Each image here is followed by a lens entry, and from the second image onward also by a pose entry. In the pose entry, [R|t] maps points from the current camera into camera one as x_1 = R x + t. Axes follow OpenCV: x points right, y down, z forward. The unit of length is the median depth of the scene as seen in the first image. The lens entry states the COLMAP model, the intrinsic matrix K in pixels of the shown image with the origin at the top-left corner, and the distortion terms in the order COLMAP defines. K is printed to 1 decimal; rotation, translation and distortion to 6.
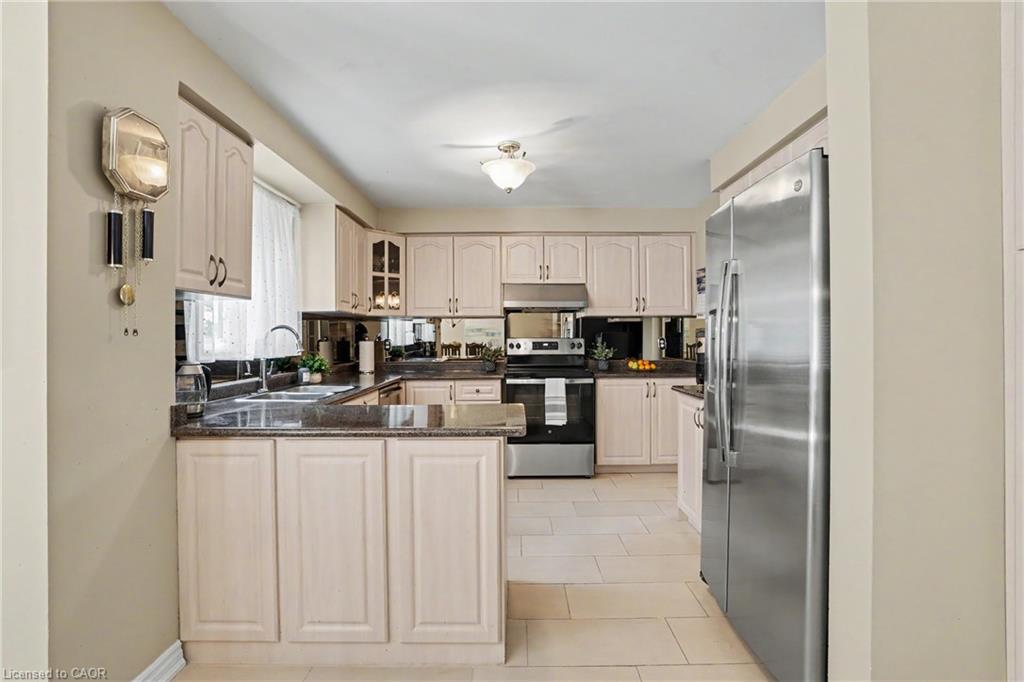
lens RADIAL K [[486.2, 0, 519.1], [0, 486.2, 340.3], [0, 0, 1]] dist [-0.000924, -0.000077]
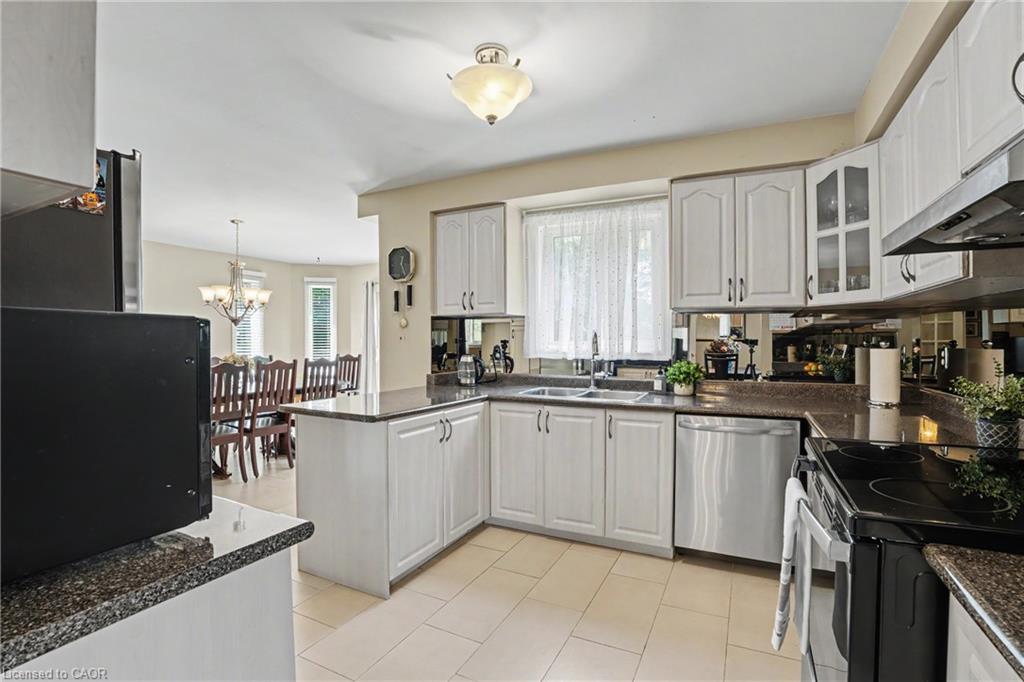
lens RADIAL K [[486.2, 0, 519.1], [0, 486.2, 340.3], [0, 0, 1]] dist [-0.000924, -0.000077]
pose [[-0.429113, -0.007973, -0.903216, 0.570933], [-0.006128, 0.999964, -0.005915, -0.000632], [0.903230, 0.002997, -0.429146, 1.331082]]
